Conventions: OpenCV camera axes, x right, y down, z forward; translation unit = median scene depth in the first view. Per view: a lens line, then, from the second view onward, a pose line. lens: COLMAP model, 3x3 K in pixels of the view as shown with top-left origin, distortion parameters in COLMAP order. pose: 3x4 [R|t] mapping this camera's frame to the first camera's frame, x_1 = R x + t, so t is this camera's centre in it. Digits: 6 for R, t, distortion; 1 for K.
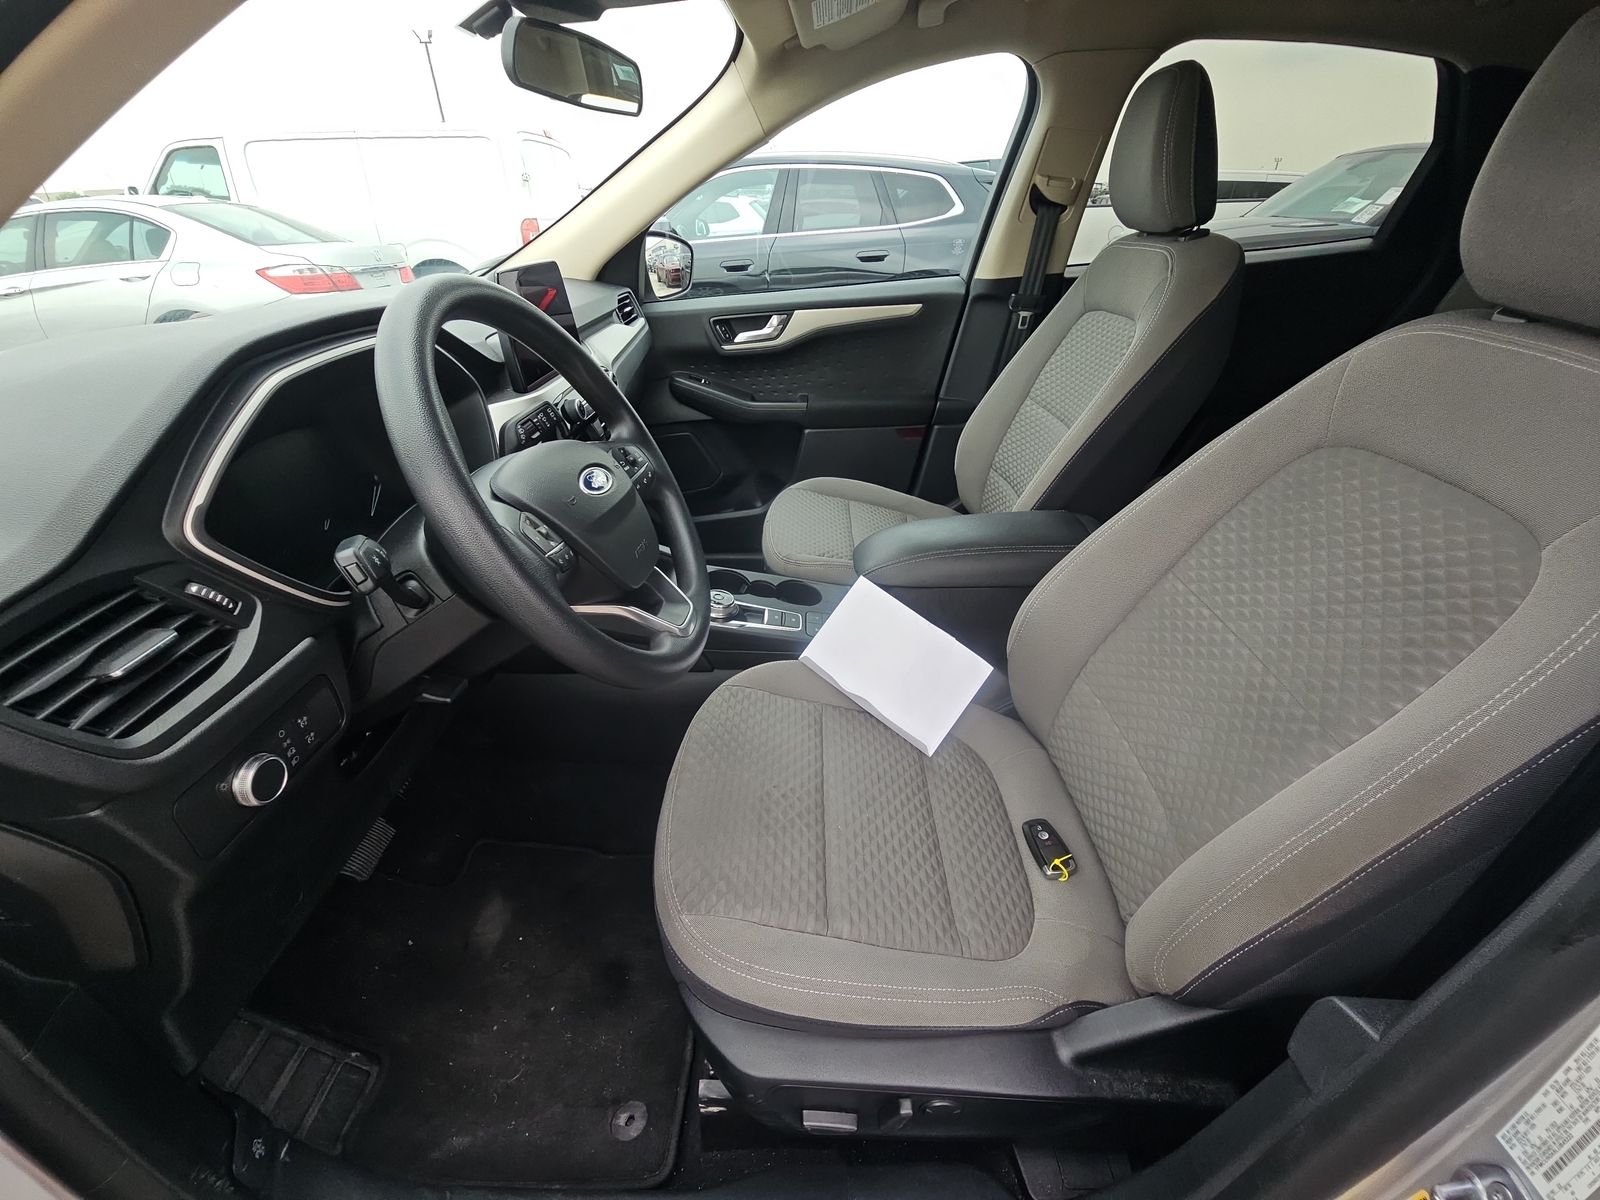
lens RADIAL K [[638.5, 0, 802.4], [0, 638.5, 601.0], [0, 0, 1]] dist [0.002127, -0.000027]
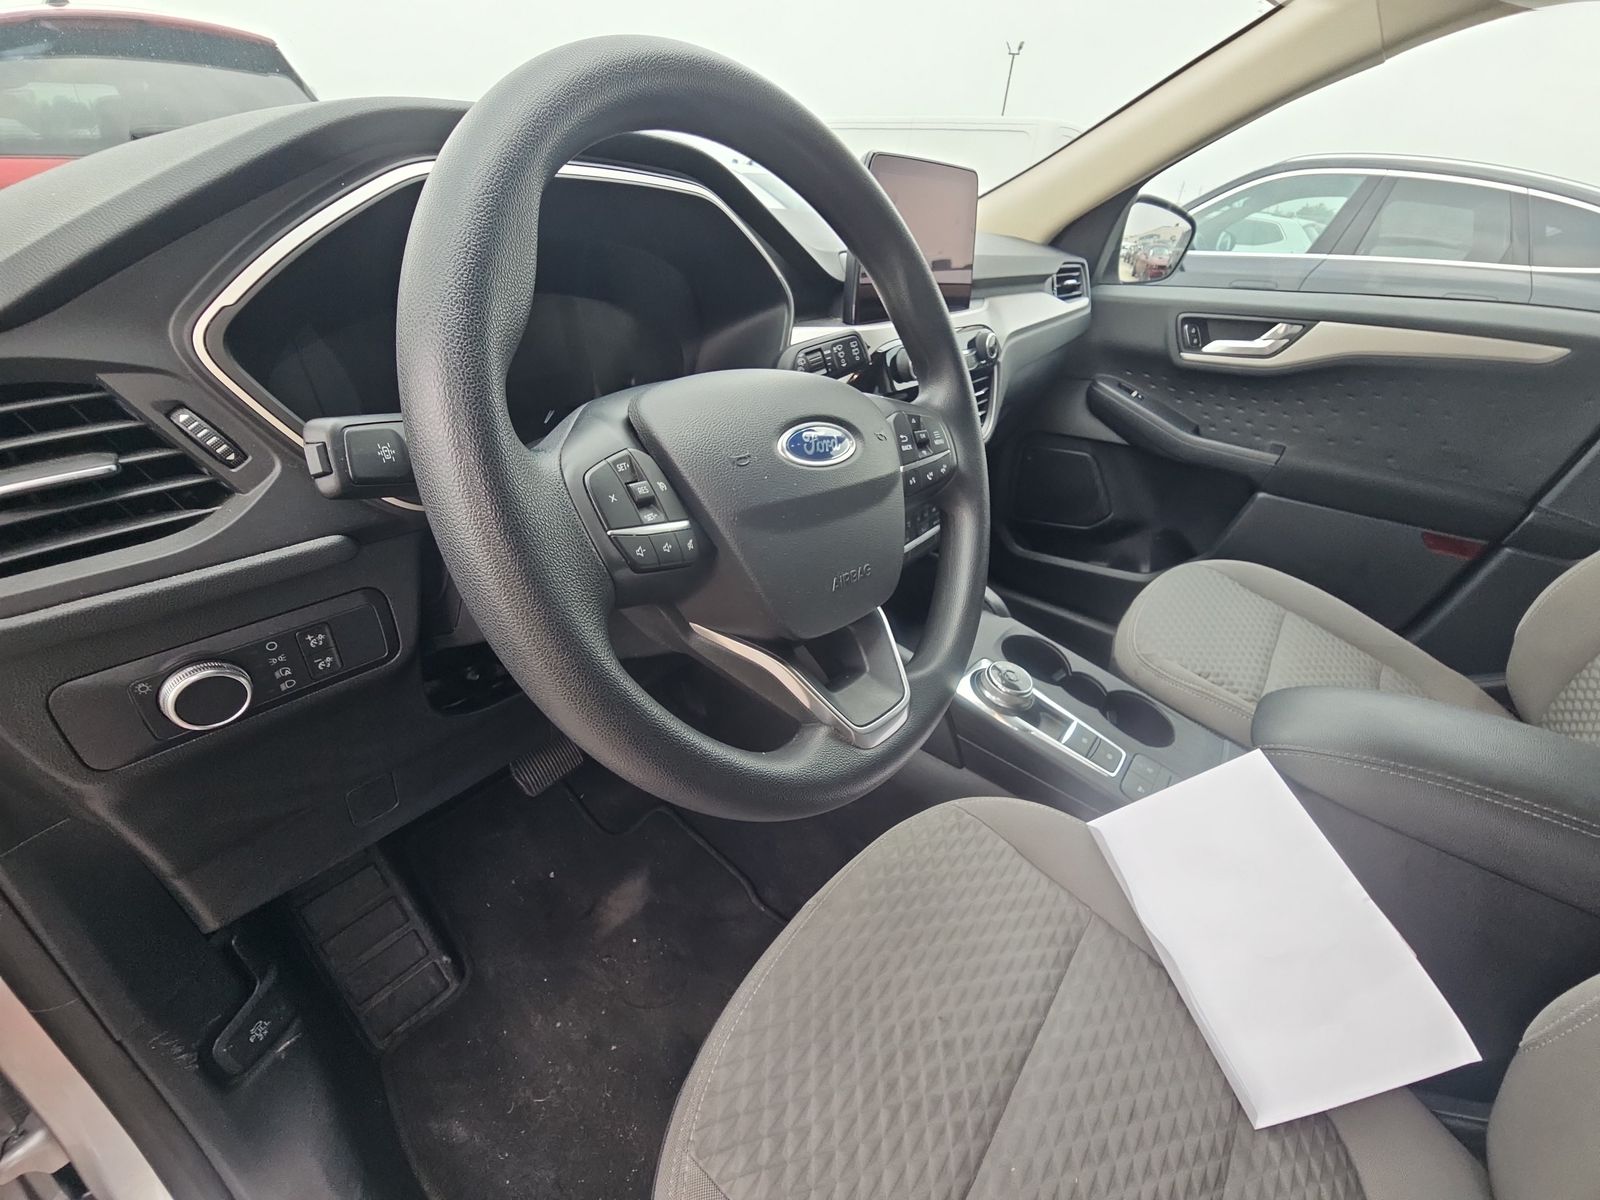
lens RADIAL K [[656.4, 0, 800.5], [0, 656.4, 609.9], [0, 0, 1]] dist [0.000300, 0.000009]
pose [[0.791334, 0.370598, -0.486258, 0.004781], [-0.374258, 0.922544, 0.094043, -0.036299], [0.483447, 0.107566, 0.868740, 0.178871]]
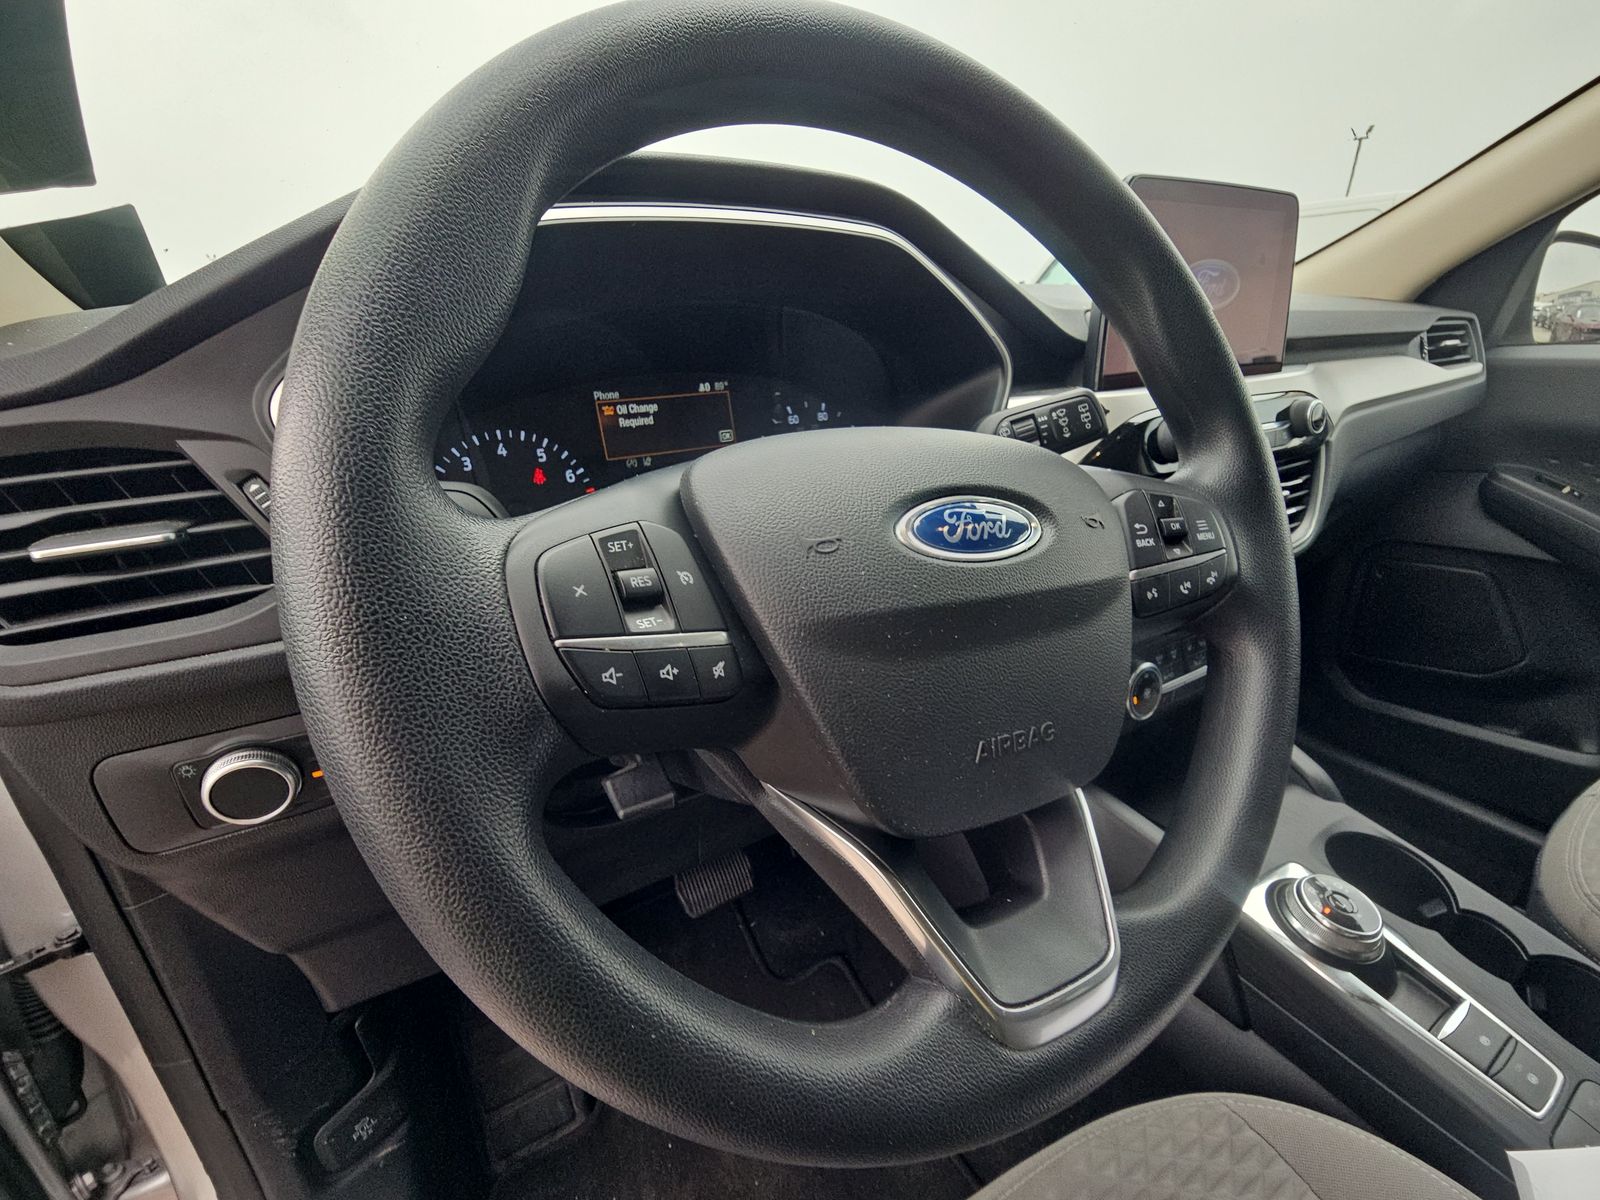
lens RADIAL K [[668.0, 0, 799.2], [0, 668.0, 620.5], [0, 0, 1]] dist [0.015453, -0.012780]
pose [[0.516100, 0.340084, -0.786119, -0.017291], [-0.419483, 0.900552, 0.114192, -0.052293], [0.746776, 0.270830, 0.607435, 0.257299]]
